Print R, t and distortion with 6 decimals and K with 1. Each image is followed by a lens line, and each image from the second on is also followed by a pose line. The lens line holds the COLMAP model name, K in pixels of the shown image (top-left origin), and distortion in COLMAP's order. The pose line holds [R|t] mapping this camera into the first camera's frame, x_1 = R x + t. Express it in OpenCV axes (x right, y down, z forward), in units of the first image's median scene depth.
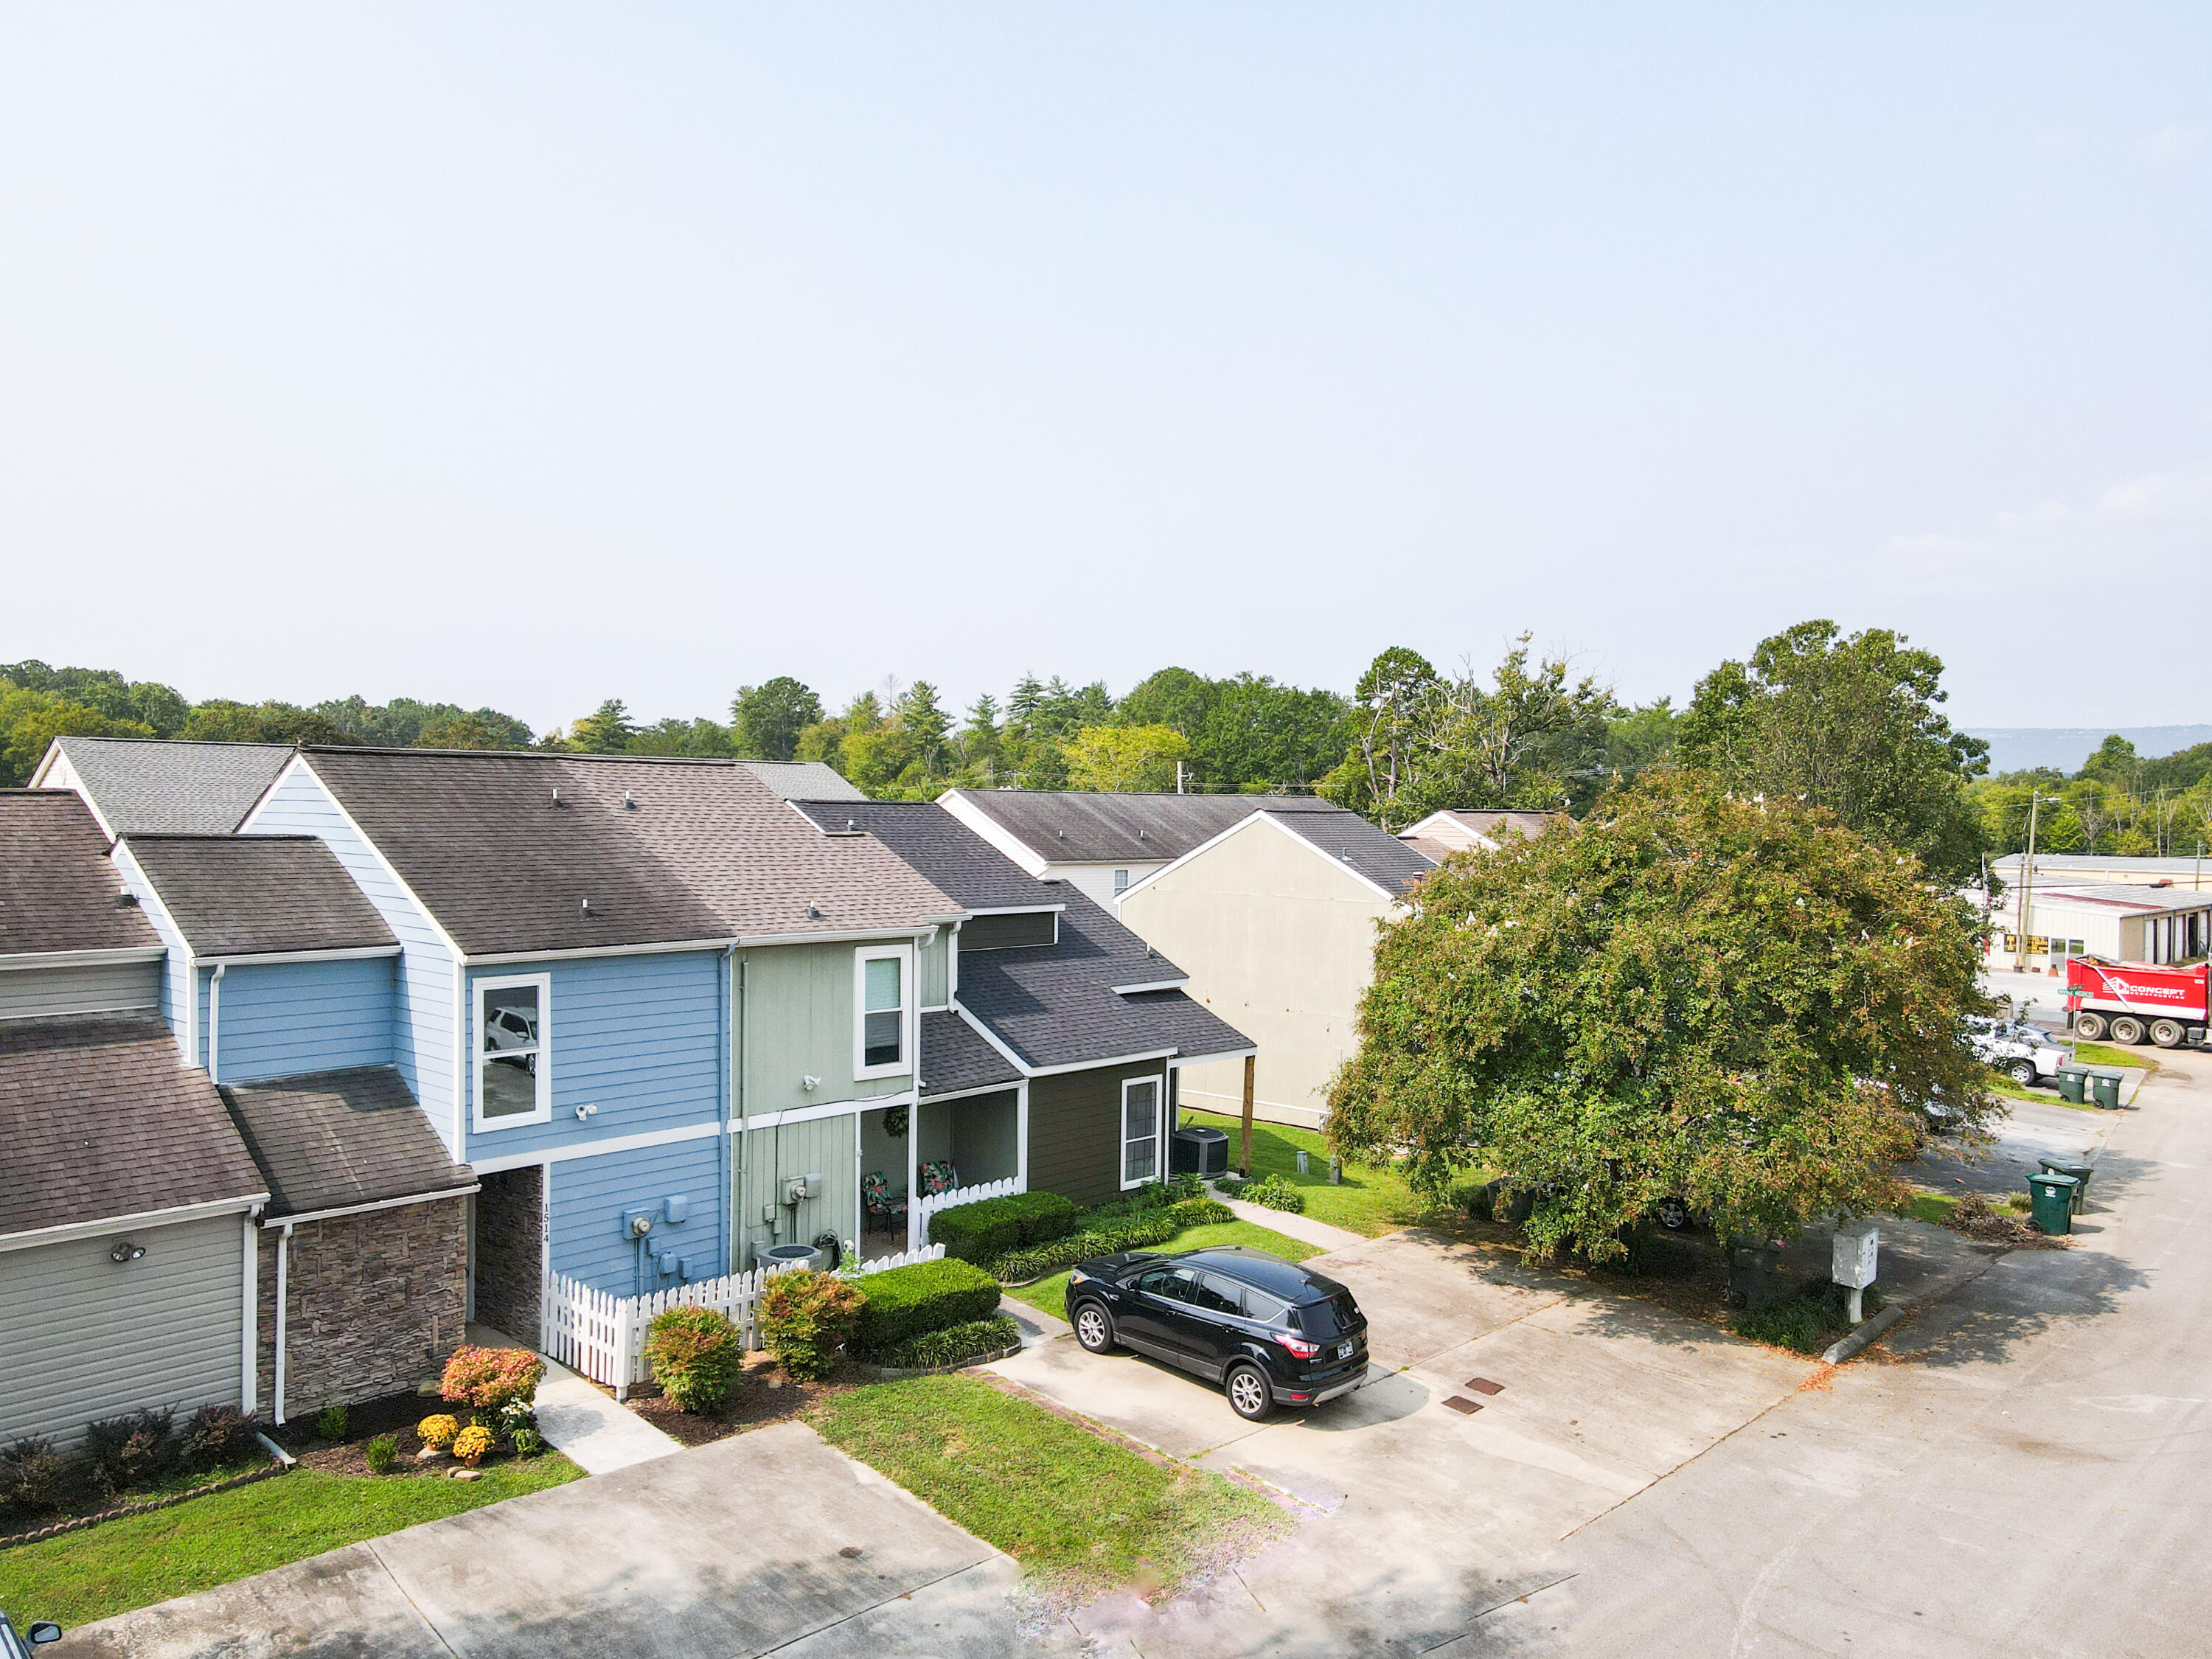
lens RADIAL K [[1608.2, 0, 1081.3], [0, 1608.2, 822.4], [0, 0, 1]] dist [-0.001809, 0.022819]
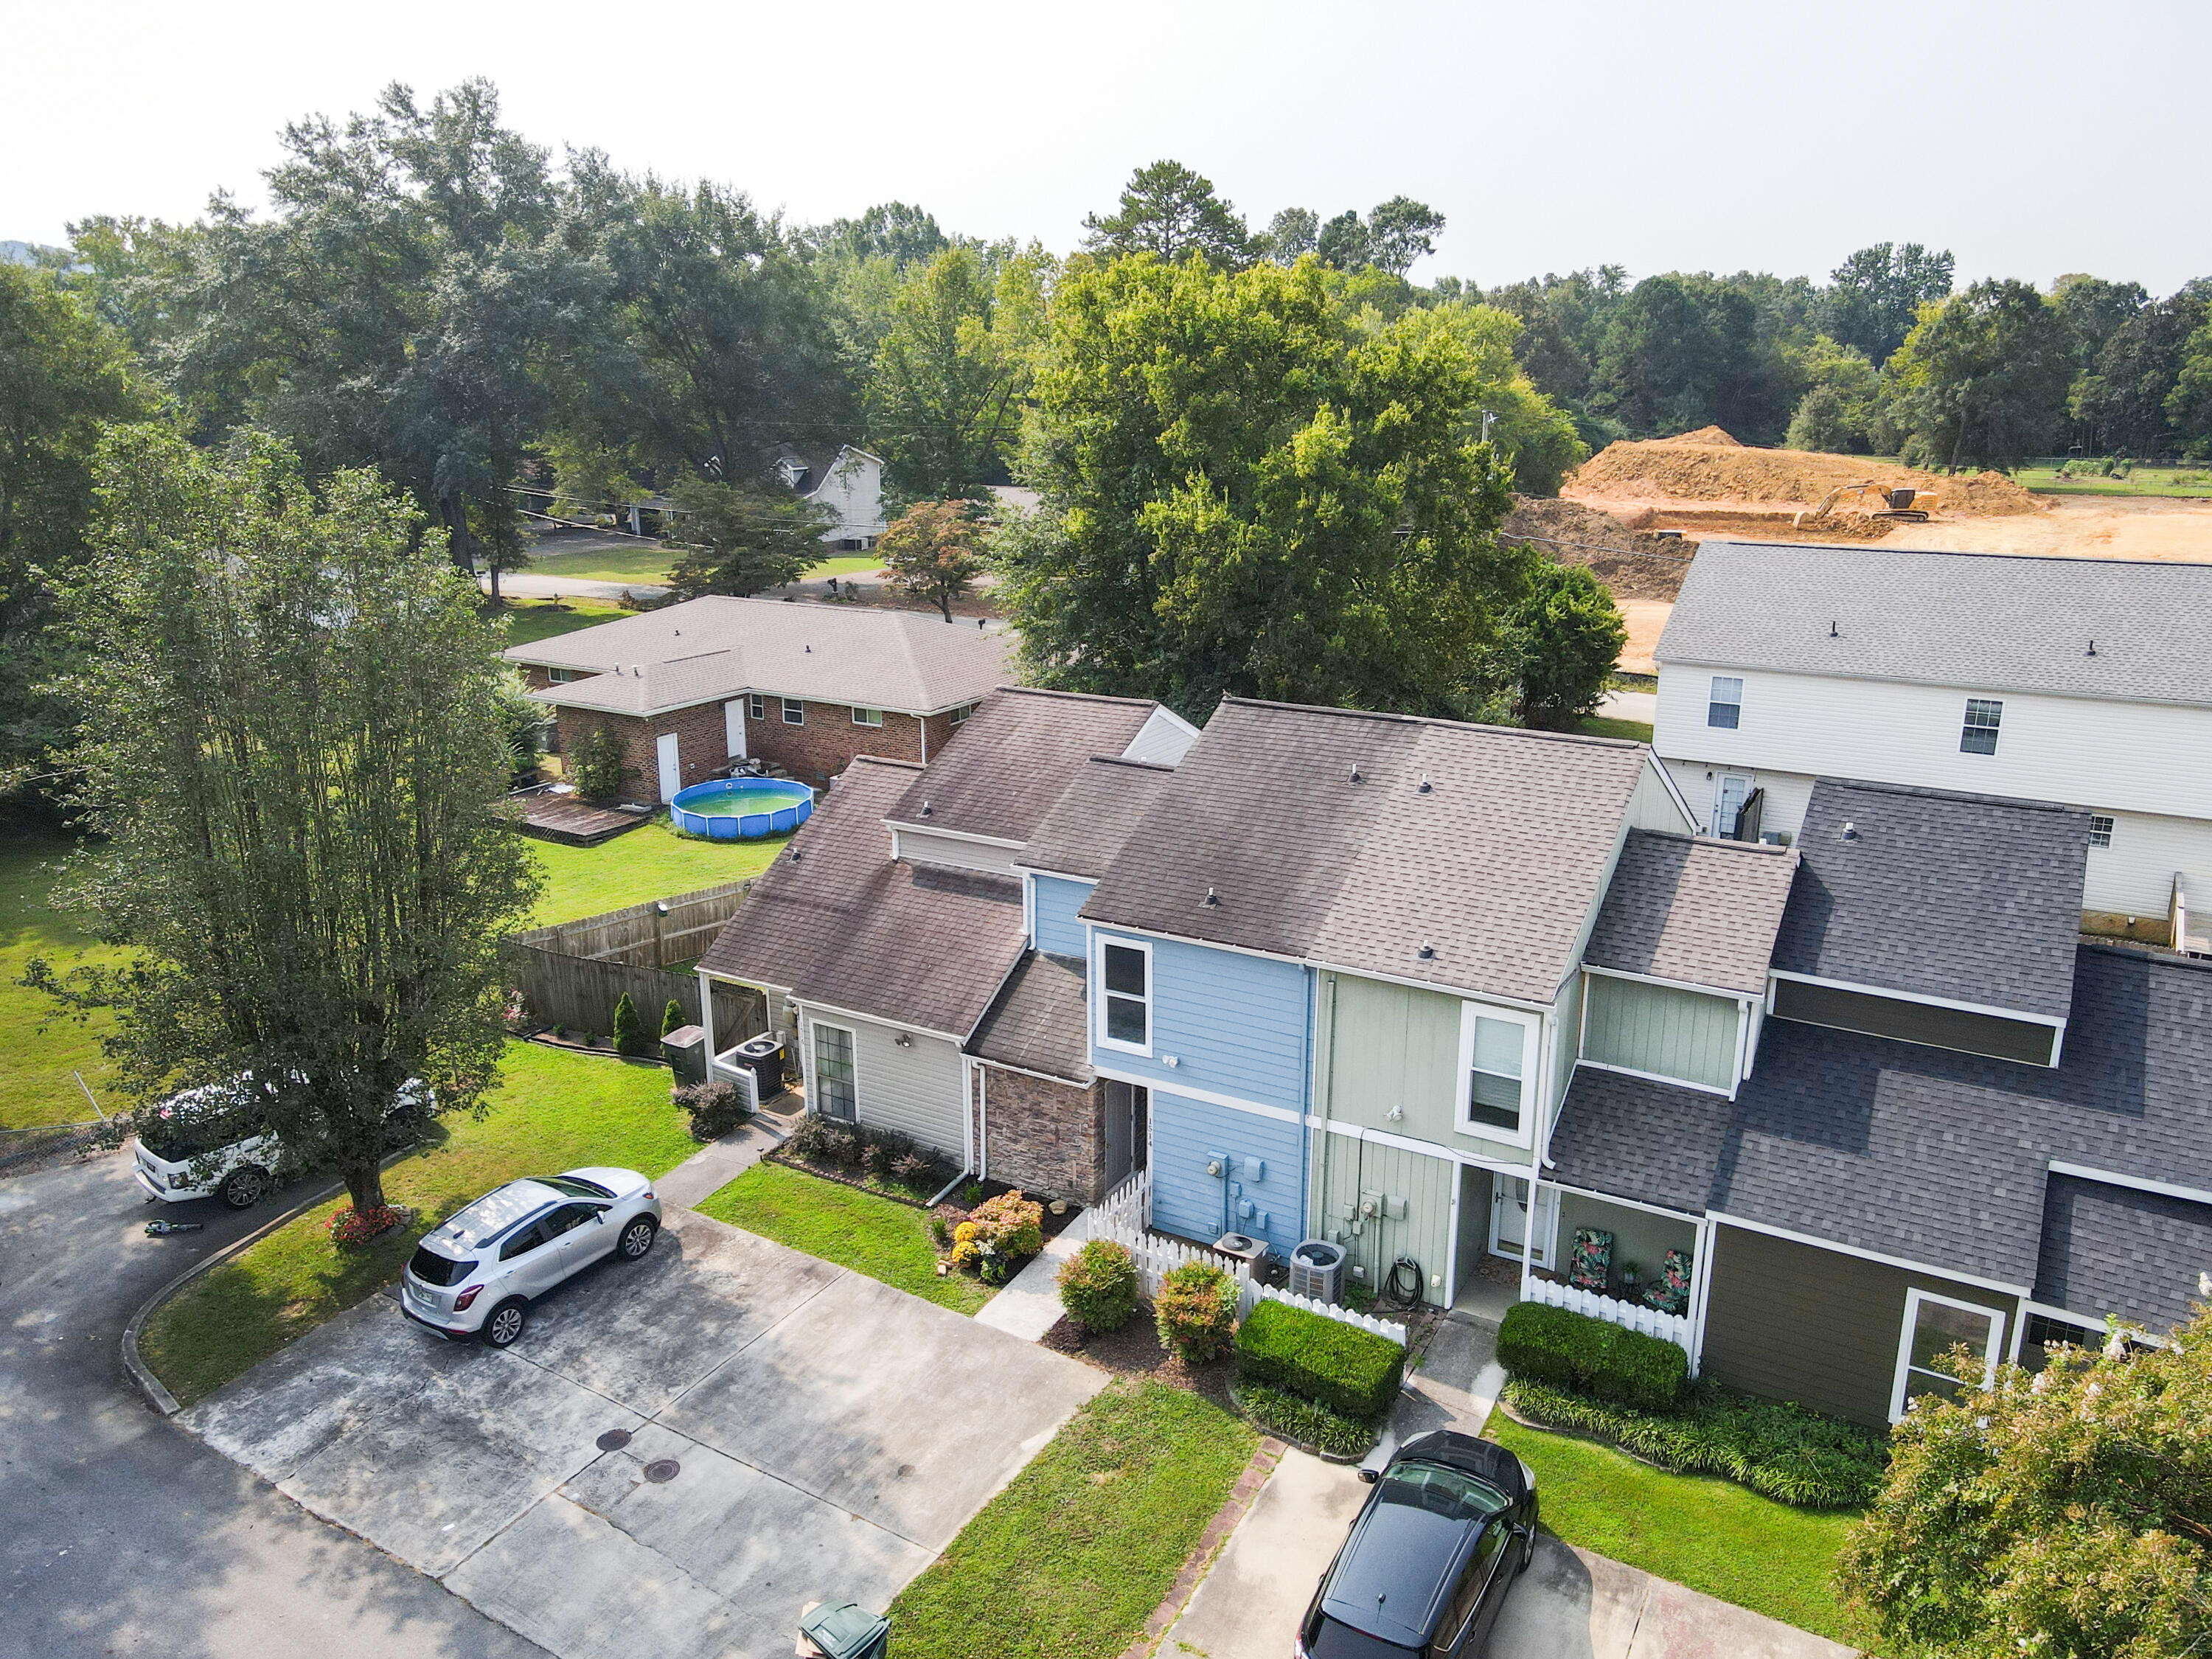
lens RADIAL K [[1590.3, 0, 1126.3], [0, 1590.3, 827.9], [0, 0, 1]] dist [-0.004101, 0.039531]
pose [[0.249064, 0.251532, -0.935254, 0.762522], [-0.011350, 0.966377, 0.256880, -0.298261], [0.968421, -0.053365, 0.243544, 0.694208]]
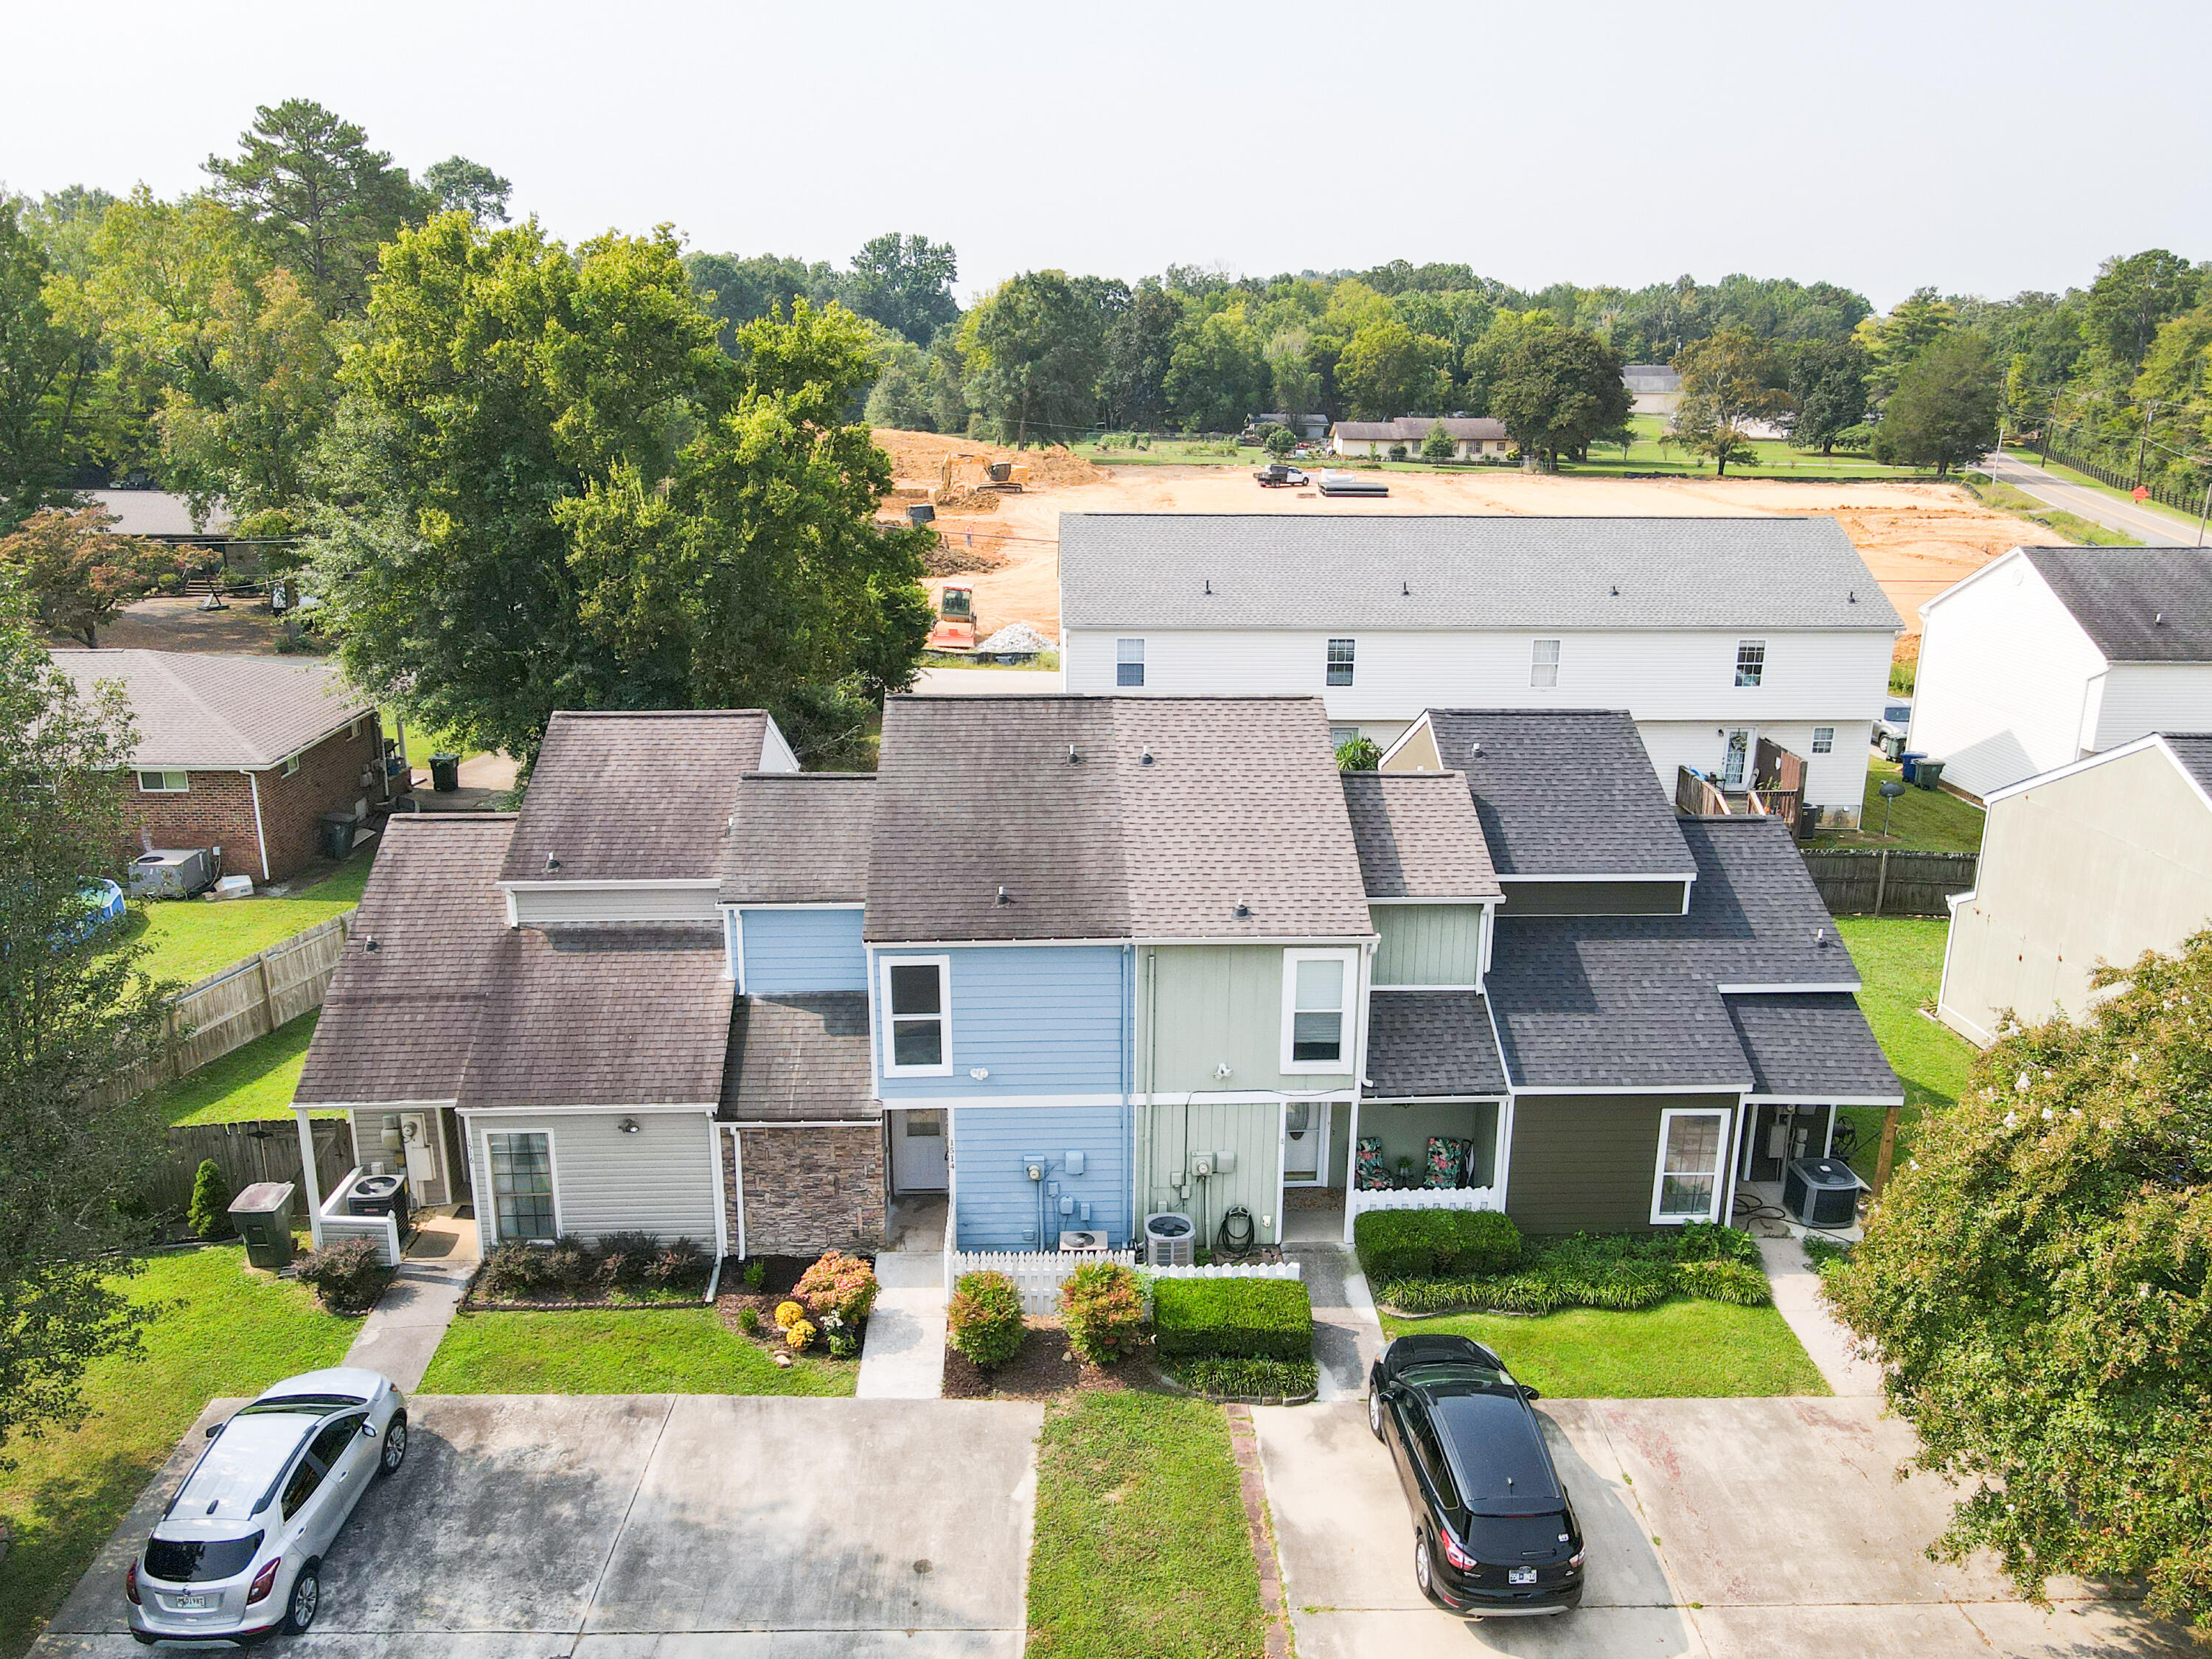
lens RADIAL K [[1643.0, 0, 1109.7], [0, 1643.0, 830.9], [0, 0, 1]] dist [-0.003101, 0.030994]
pose [[0.725404, 0.180029, -0.664363, 0.515426], [-0.004808, 0.966493, 0.256650, -0.293856], [0.688306, -0.182980, 0.701964, 0.272785]]
